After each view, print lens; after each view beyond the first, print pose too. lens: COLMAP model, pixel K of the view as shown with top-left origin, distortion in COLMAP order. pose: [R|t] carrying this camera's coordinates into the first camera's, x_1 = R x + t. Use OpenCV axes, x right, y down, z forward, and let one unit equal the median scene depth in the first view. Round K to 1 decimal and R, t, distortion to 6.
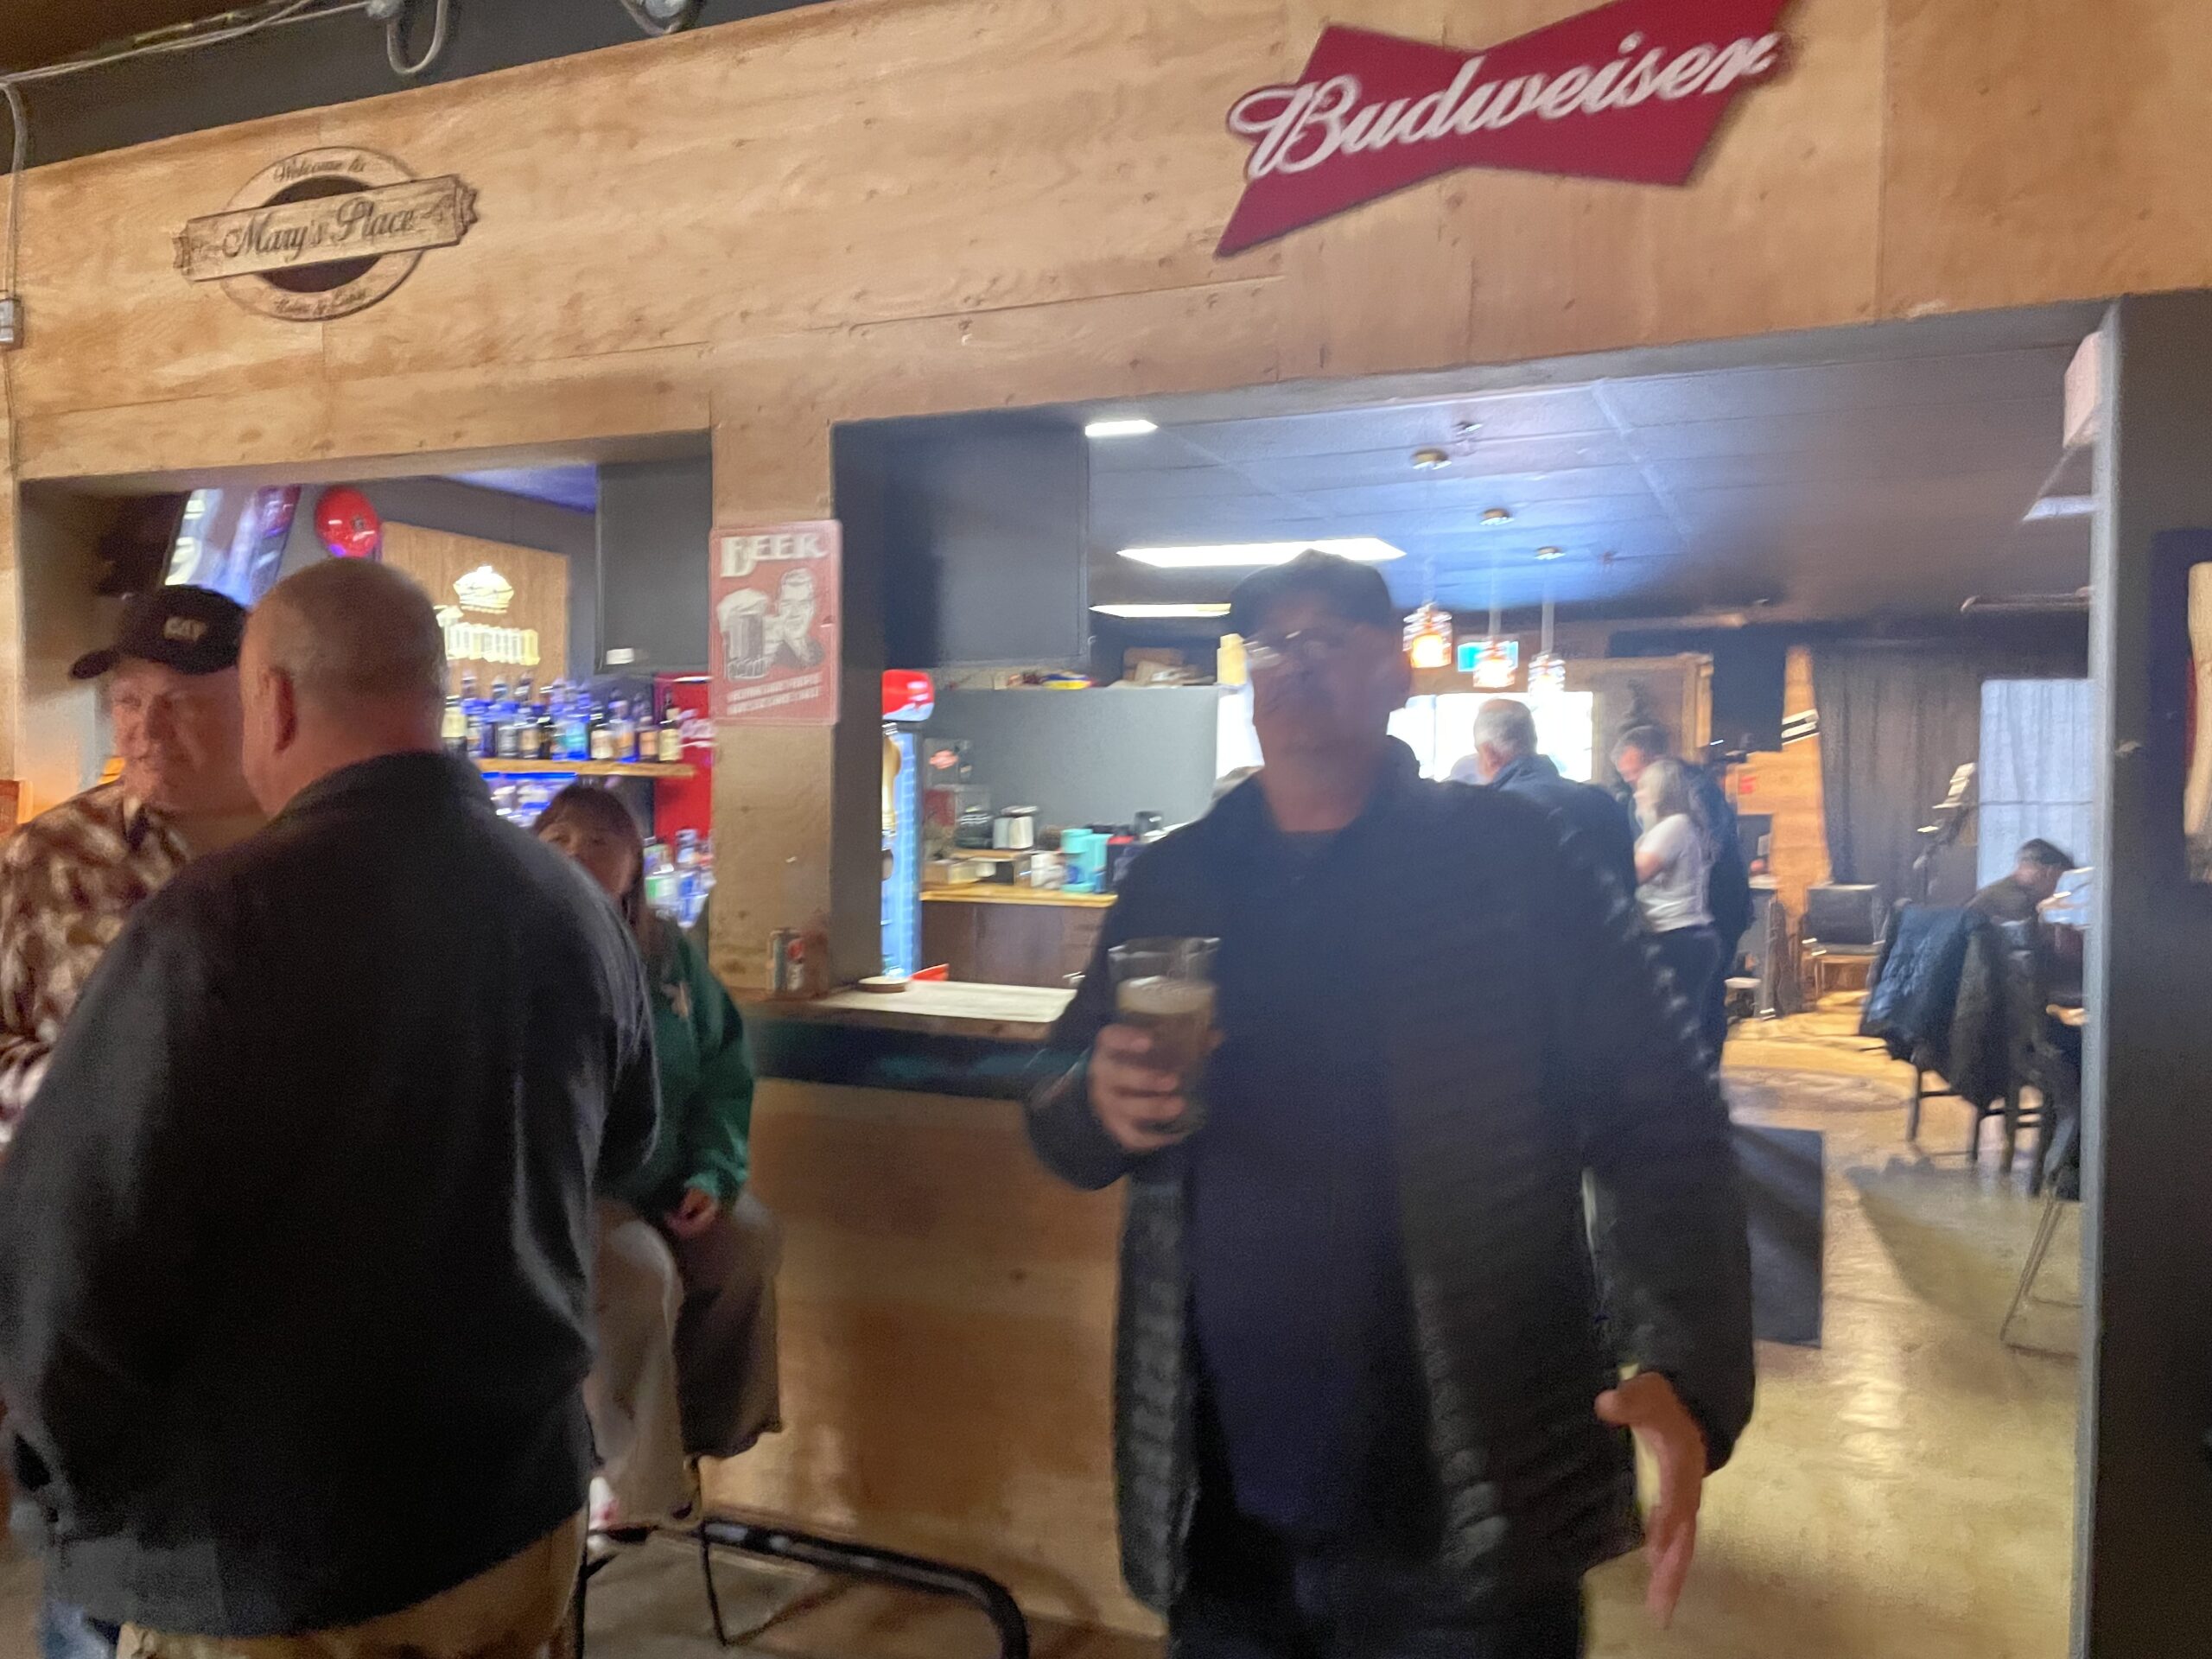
lens RADIAL K [[1676.4, 0, 1100.5], [0, 1676.4, 823.4], [0, 0, 1]] dist [0.097962, -0.128617]
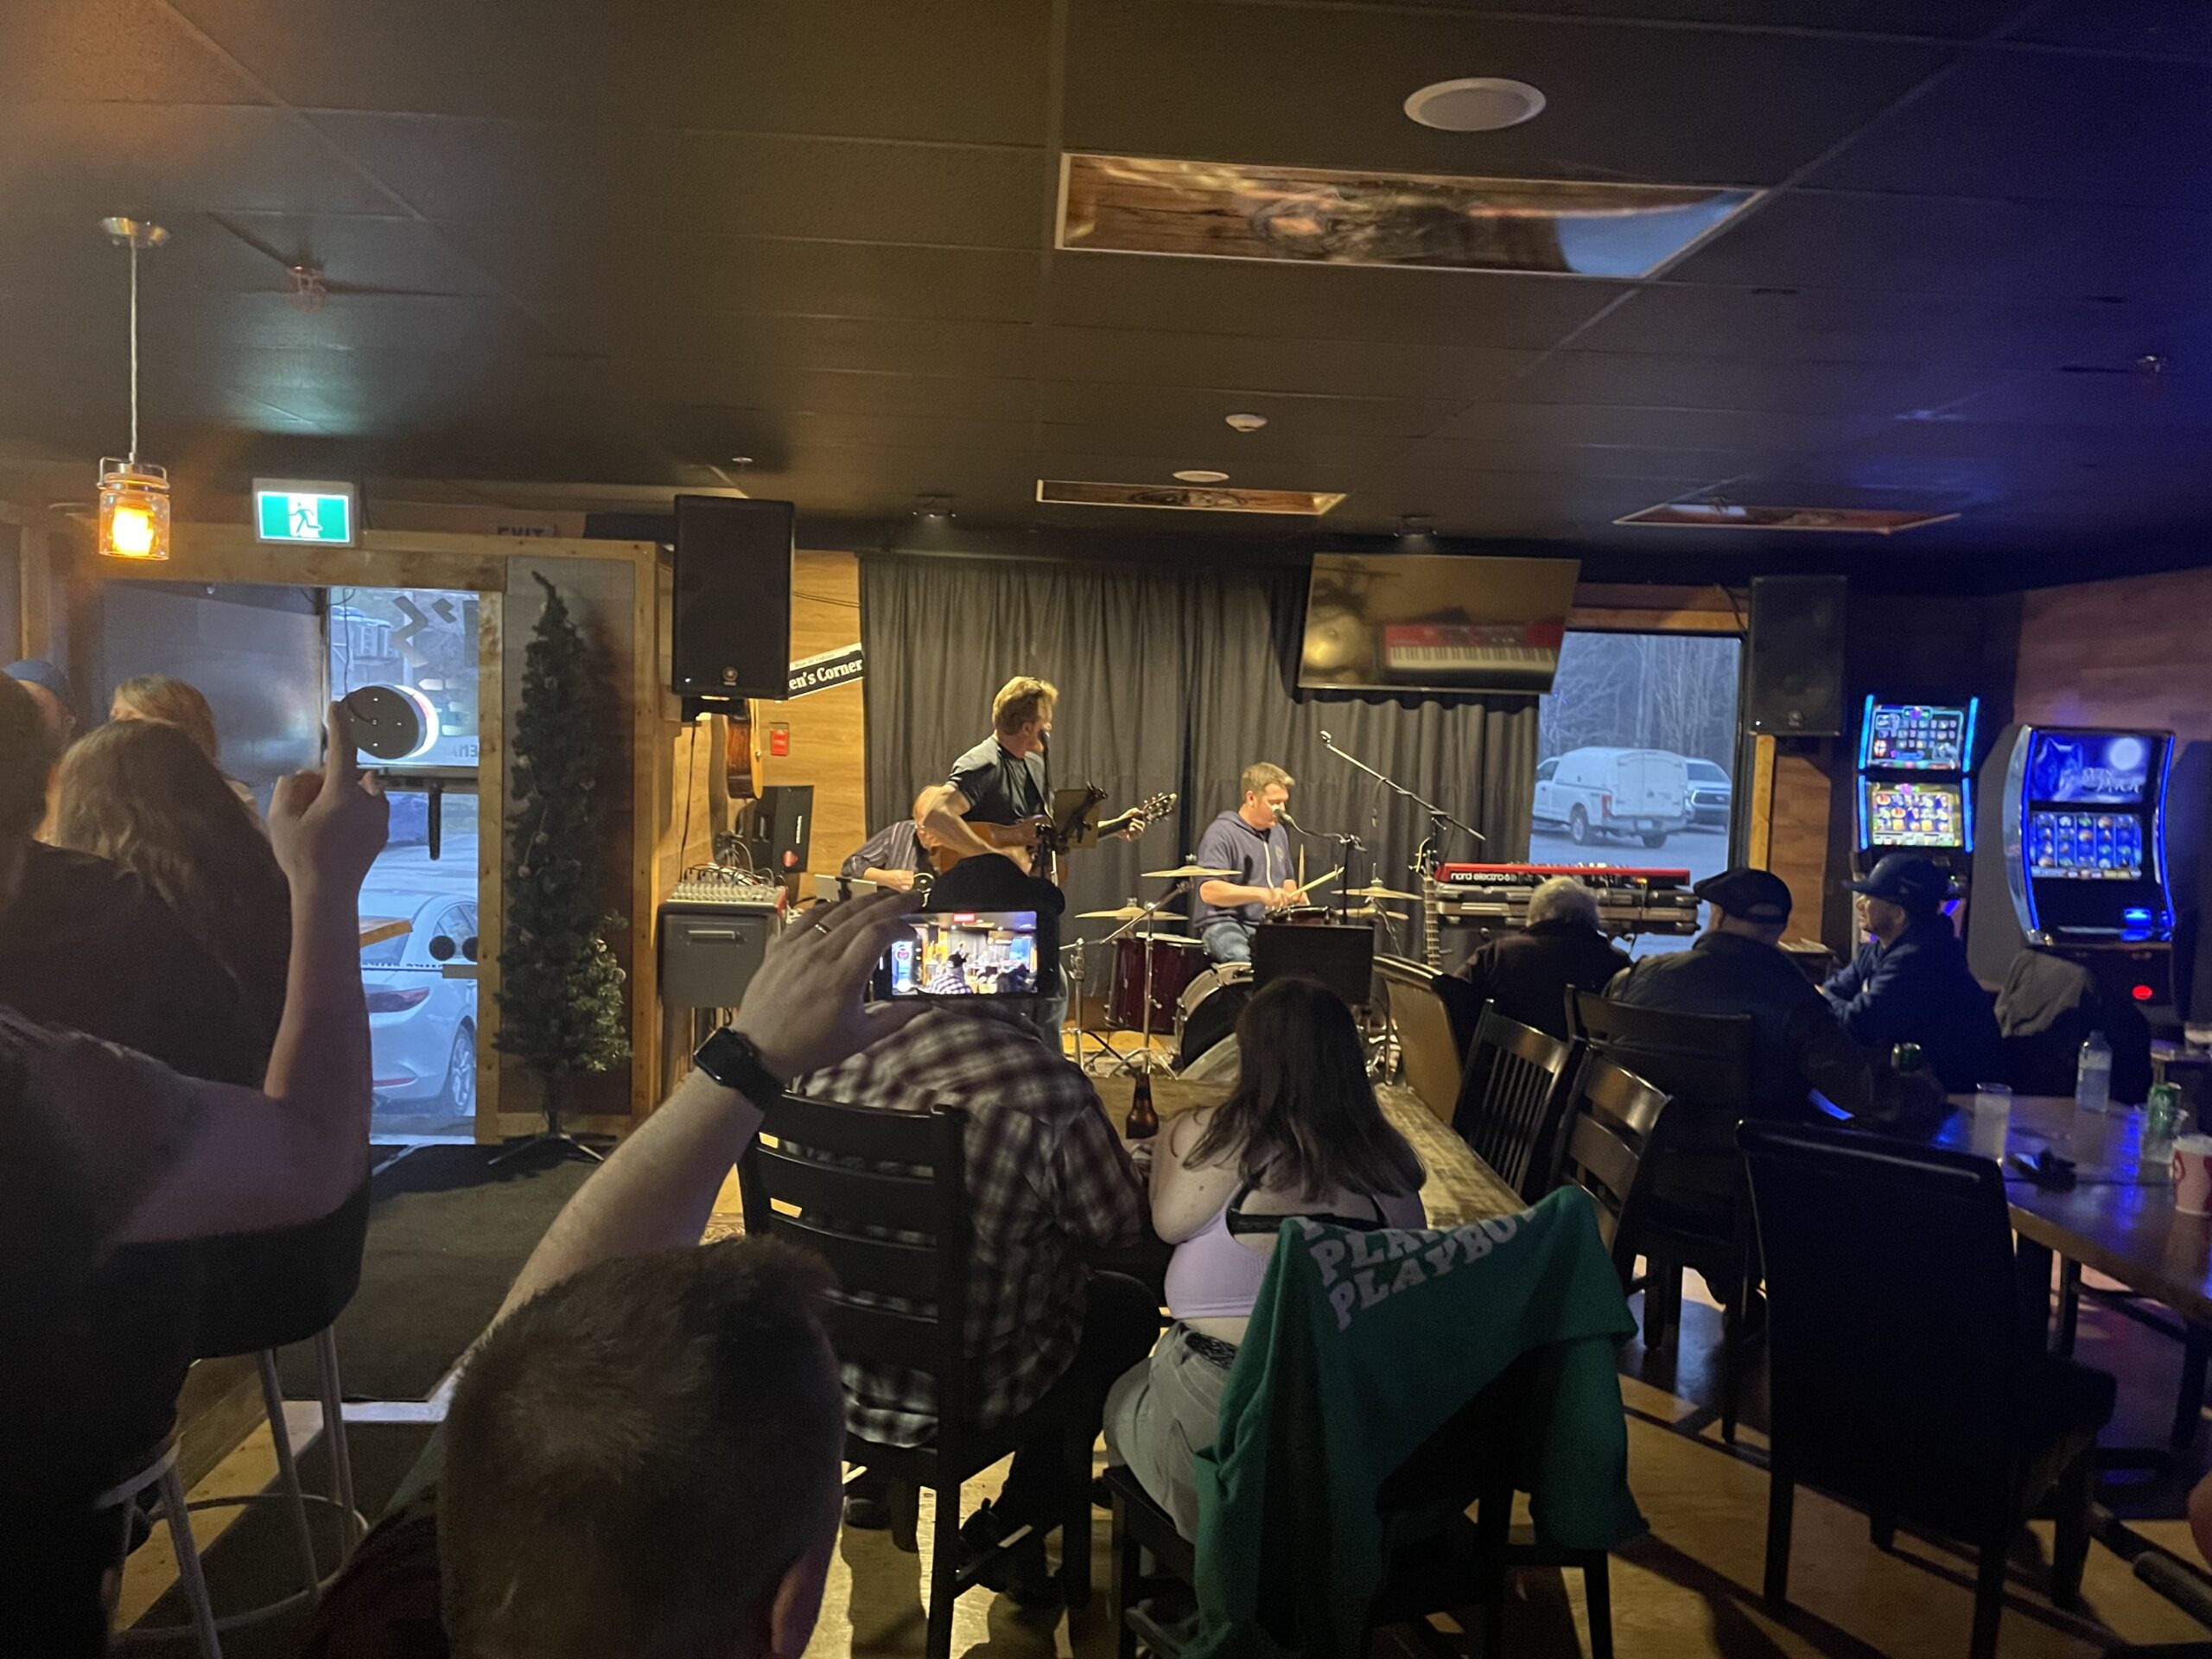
lens RADIAL K [[1676.4, 0, 1121.9], [0, 1676.4, 839.1], [0, 0, 1]] dist [0.097962, -0.128617]
pose [[0.892604, -0.008756, 0.450756, 0.248216], [-0.011507, 0.999043, 0.042192, -0.018578], [-0.450694, -0.042847, 0.891650, 0.400061]]
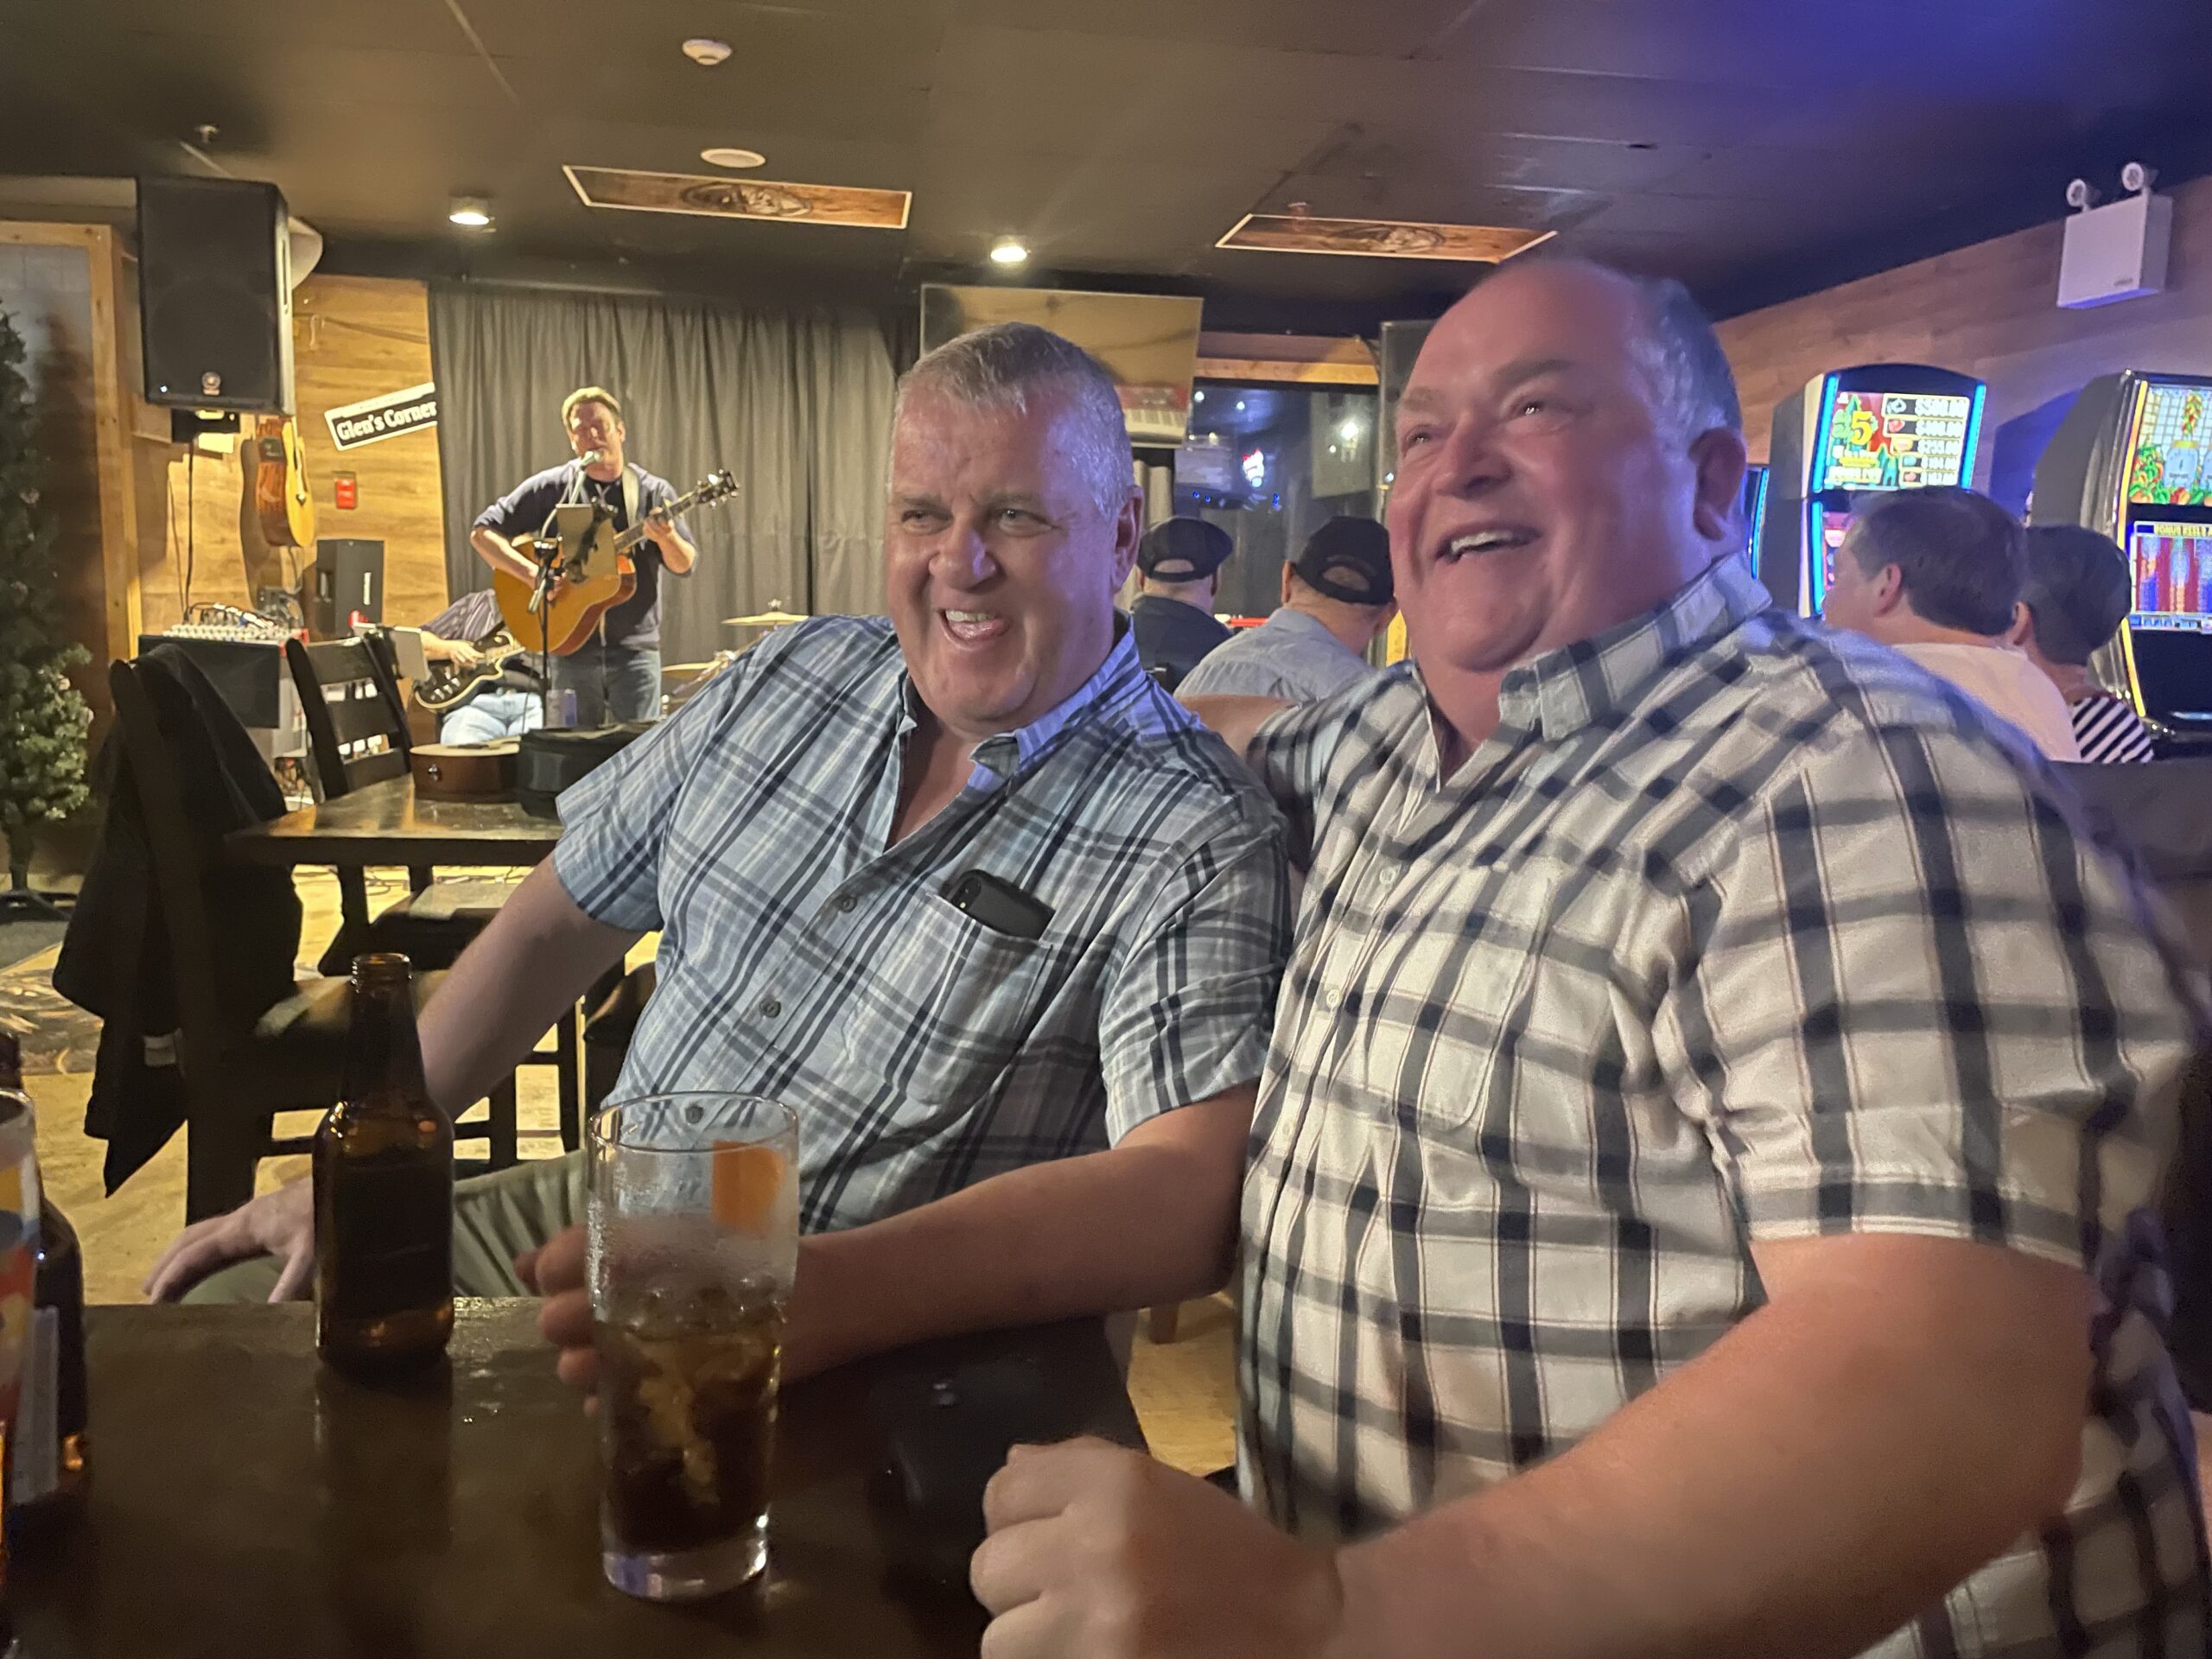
lens RADIAL K [[1676.4, 0, 1102.6], [0, 1676.4, 825.9], [0, 0, 1]] dist [0.097962, -0.128617]
pose [[0.848649, -0.054641, 0.526127, 0.358442], [-0.005114, 0.993756, 0.111456, 0.035963], [-0.528932, -0.097278, 0.843070, 0.378329]]
